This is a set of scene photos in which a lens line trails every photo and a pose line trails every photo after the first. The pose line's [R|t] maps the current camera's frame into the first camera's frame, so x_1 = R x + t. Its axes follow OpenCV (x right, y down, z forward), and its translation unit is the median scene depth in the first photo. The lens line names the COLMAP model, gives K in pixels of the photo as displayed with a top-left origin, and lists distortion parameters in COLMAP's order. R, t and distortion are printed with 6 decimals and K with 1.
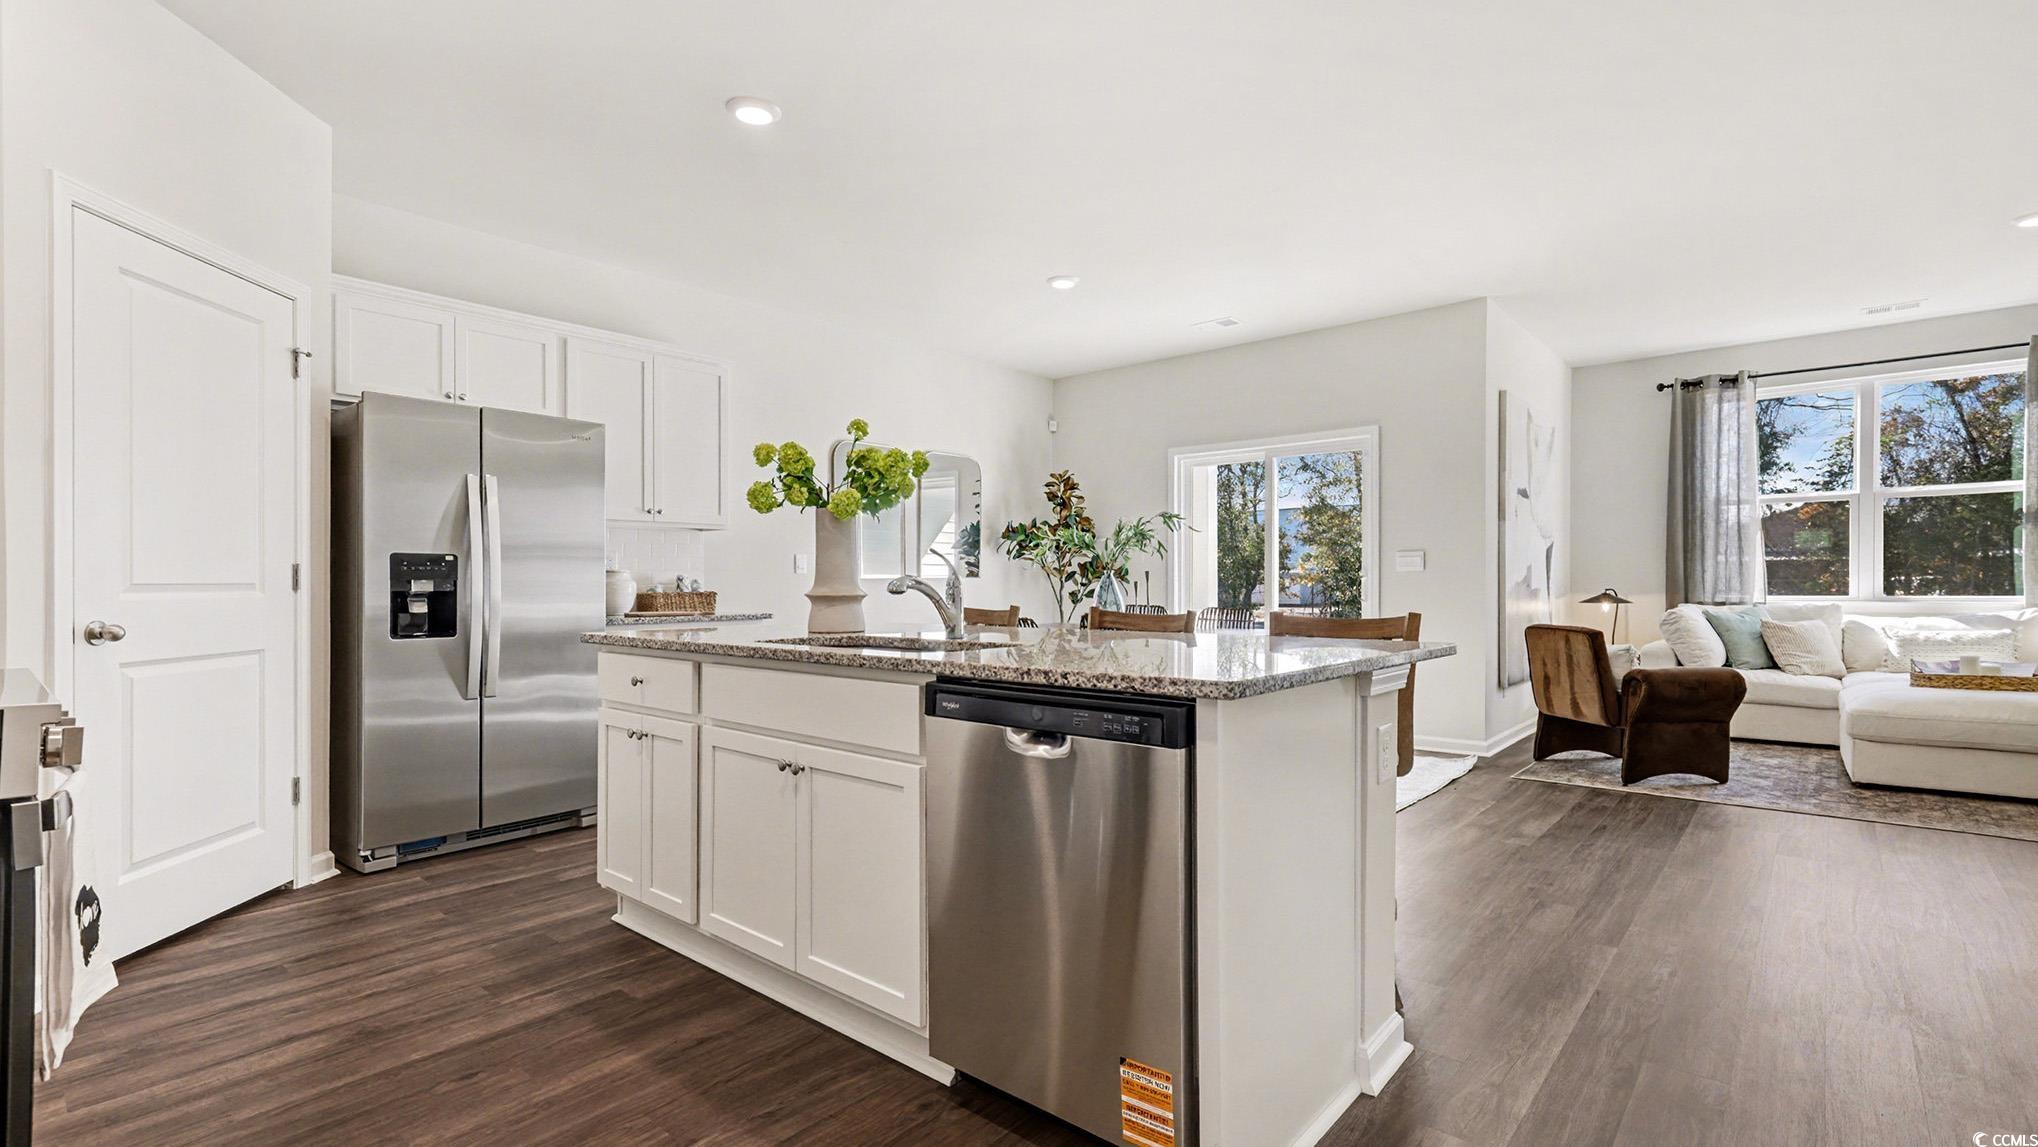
lens RADIAL K [[933.7, 0, 962.9], [0, 933.7, 607.7], [0, 0, 1]] dist [0.006255, 0.000919]
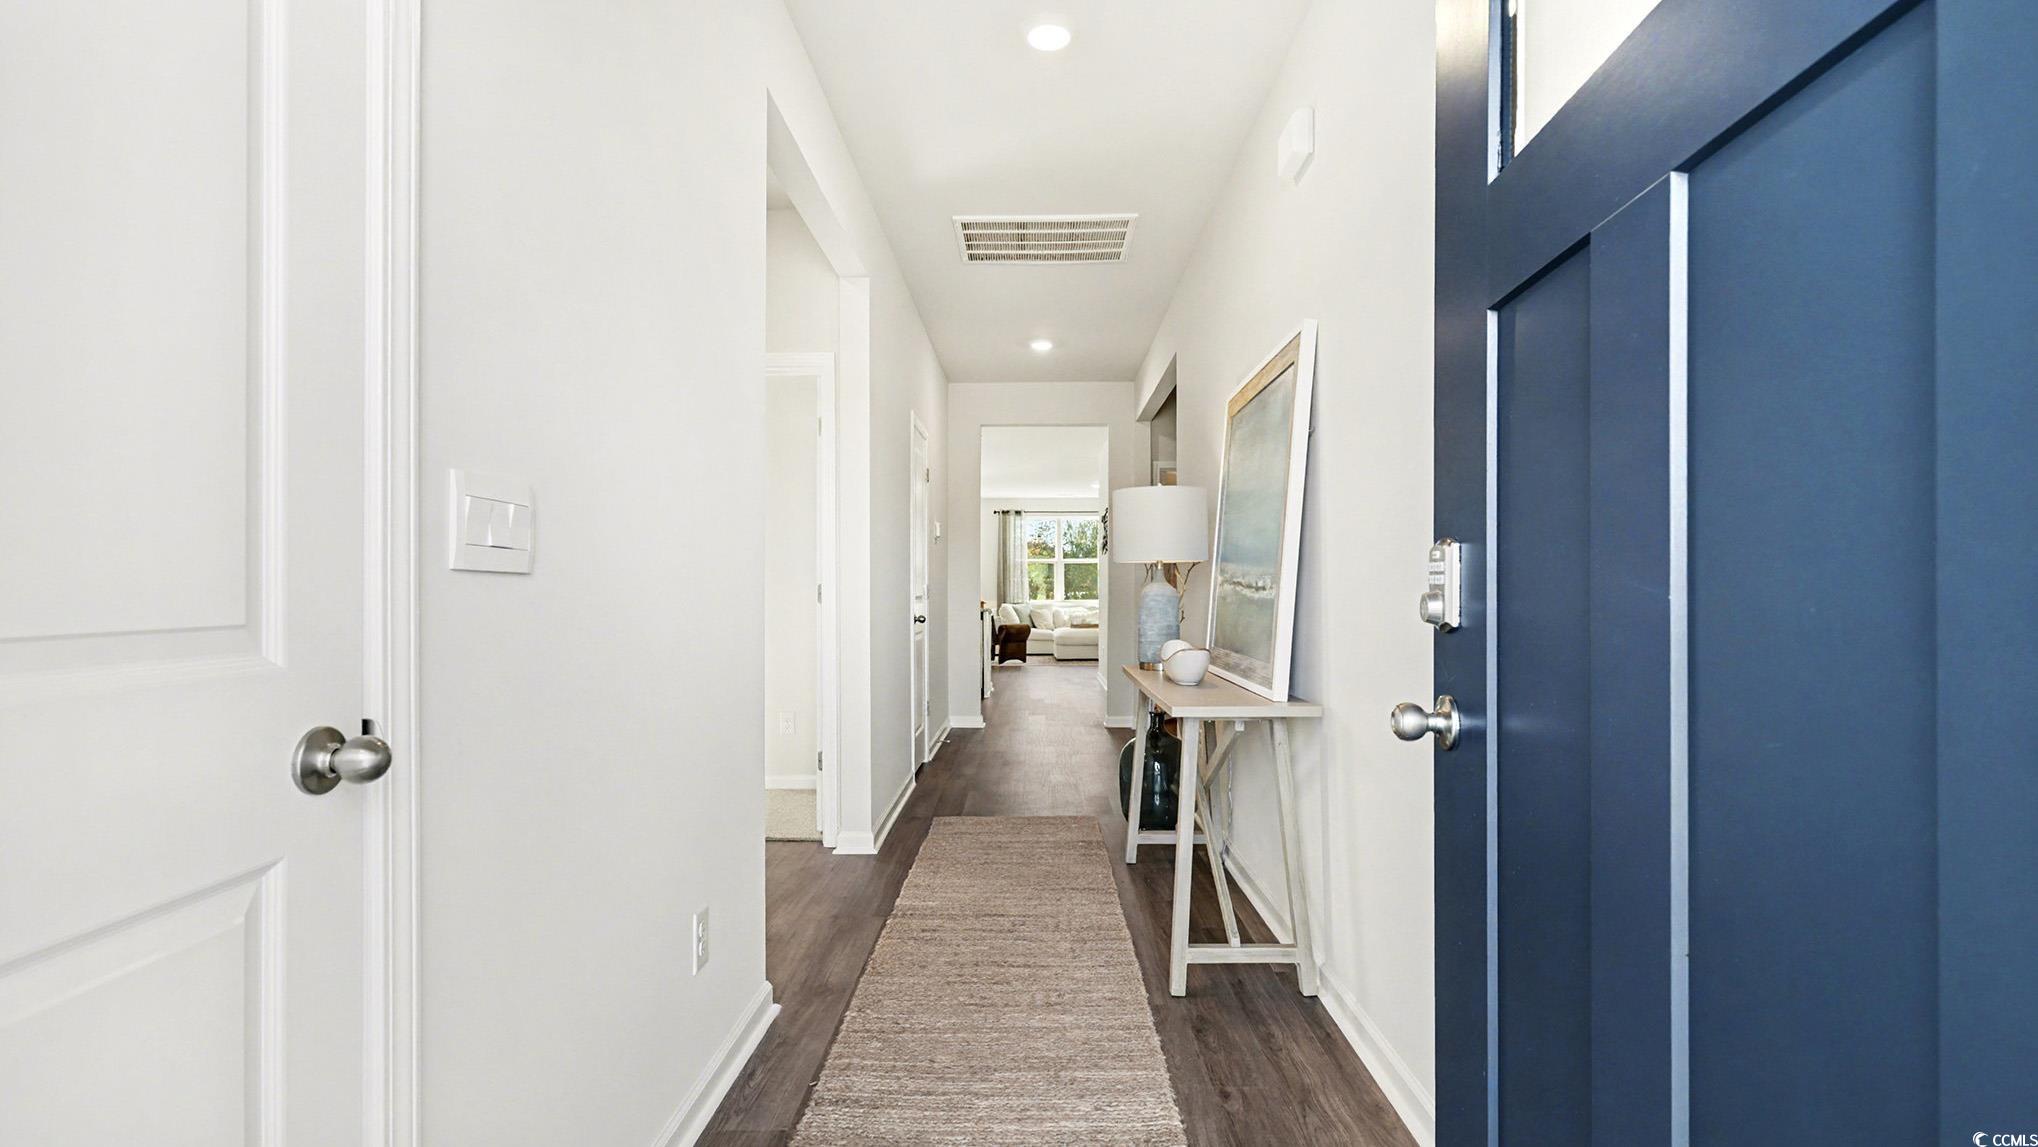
lens RADIAL K [[933.7, 0, 1012.0], [0, 933.7, 583.5], [0, 0, 1]] dist [0.006255, 0.000919]
pose [[0.755837, 0.009368, 0.654693, -0.871738], [0.017232, 0.999267, -0.034193, 0.029991], [-0.654533, 0.037126, 0.755121, -0.911011]]
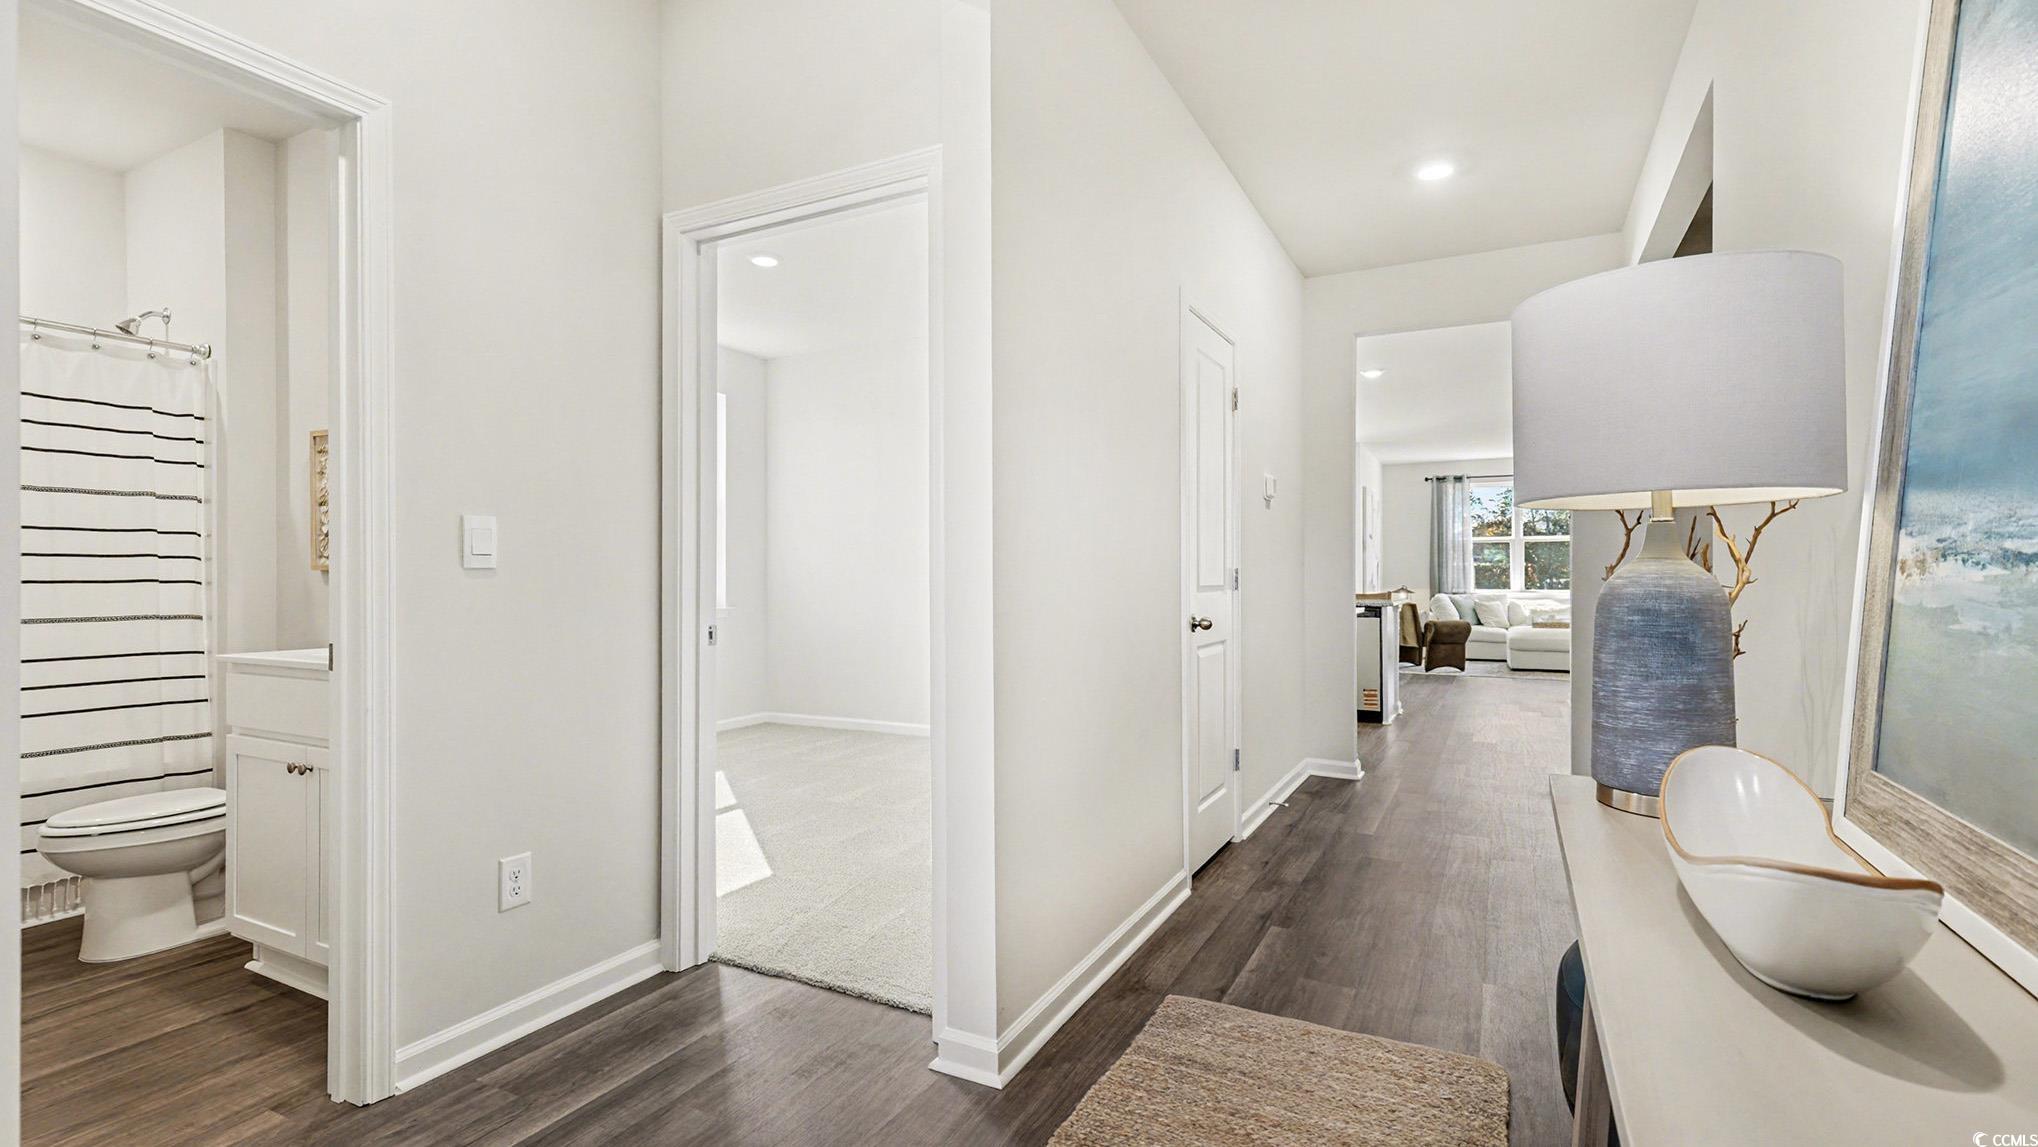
lens RADIAL K [[933.7, 0, 1010.1], [0, 933.7, 578.6], [0, 0, 1]] dist [0.006255, 0.000919]
pose [[0.968512, 0.002985, 0.248950, -0.621200], [0.004591, 0.999544, -0.029845, 0.020443], [-0.248925, 0.030048, 0.968056, -0.704280]]
